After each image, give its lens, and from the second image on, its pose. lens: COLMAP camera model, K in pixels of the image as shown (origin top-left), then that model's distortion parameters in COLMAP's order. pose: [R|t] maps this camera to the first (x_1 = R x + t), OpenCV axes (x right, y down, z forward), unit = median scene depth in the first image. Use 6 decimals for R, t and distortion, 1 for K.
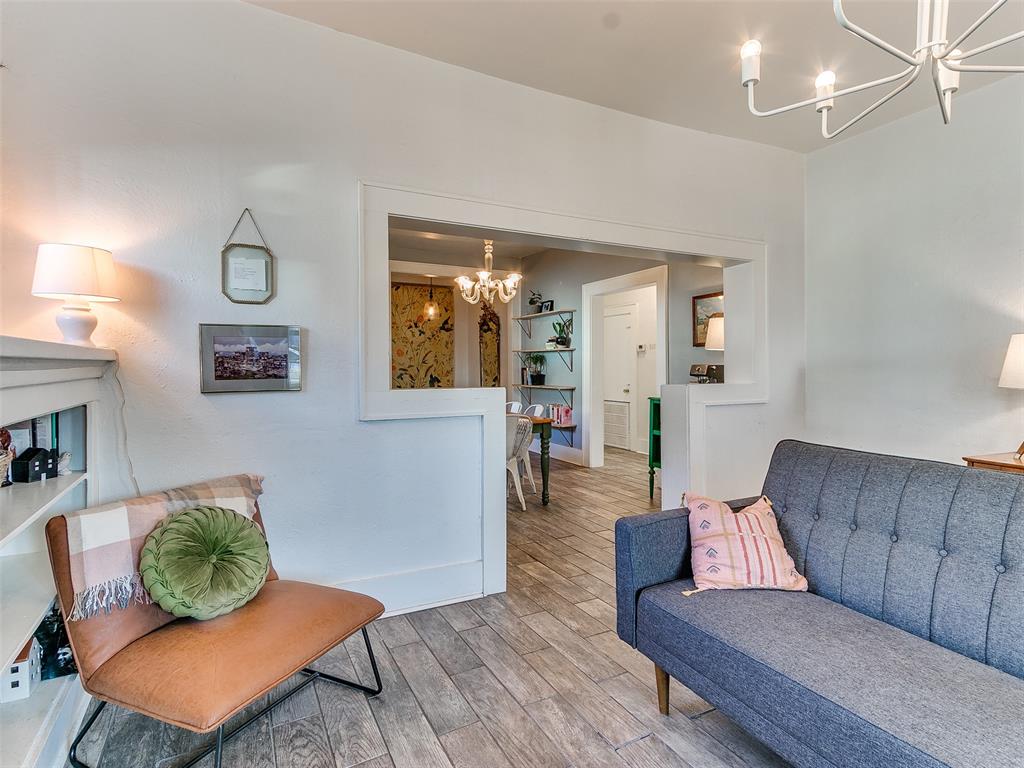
lens RADIAL K [[541.4, 0, 531.5], [0, 541.4, 370.8], [0, 0, 1]] dist [0.019835, -0.000121]
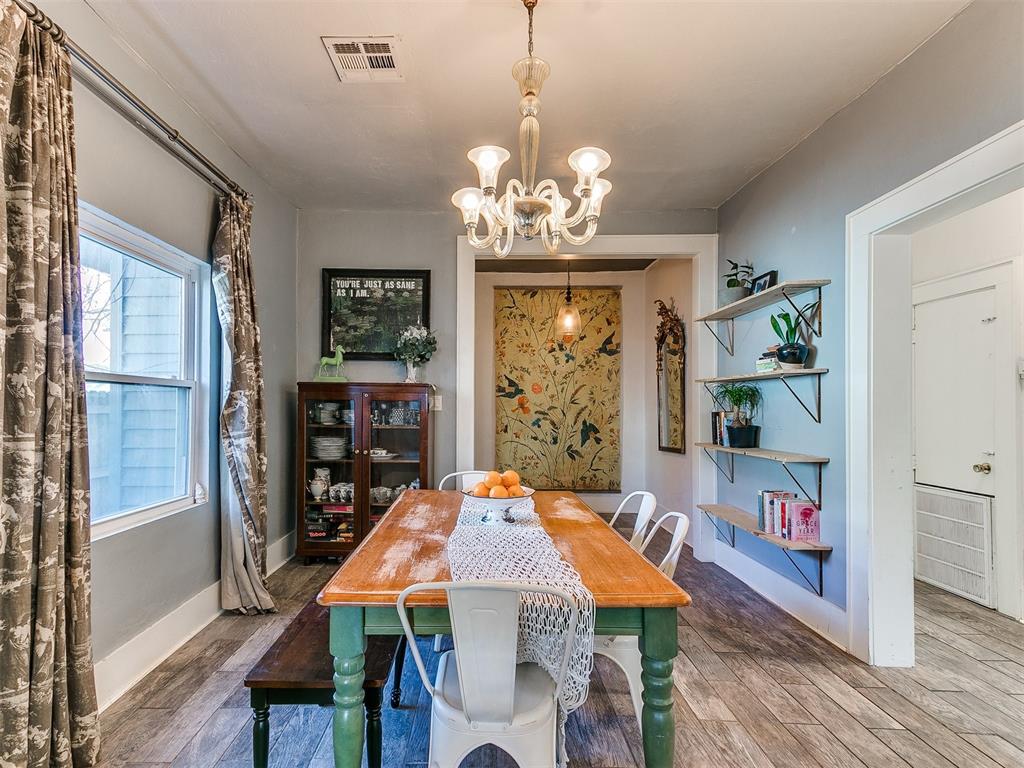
lens RADIAL K [[516.8, 0, 510.1], [0, 516.8, 403.1], [0, 0, 1]] dist [0.023635, 0.000346]
pose [[0.861903, 0.000078, -0.507073, 0.072010], [-0.007824, 0.999883, -0.013146, -0.006711], [0.507013, 0.015298, 0.861803, 0.503758]]
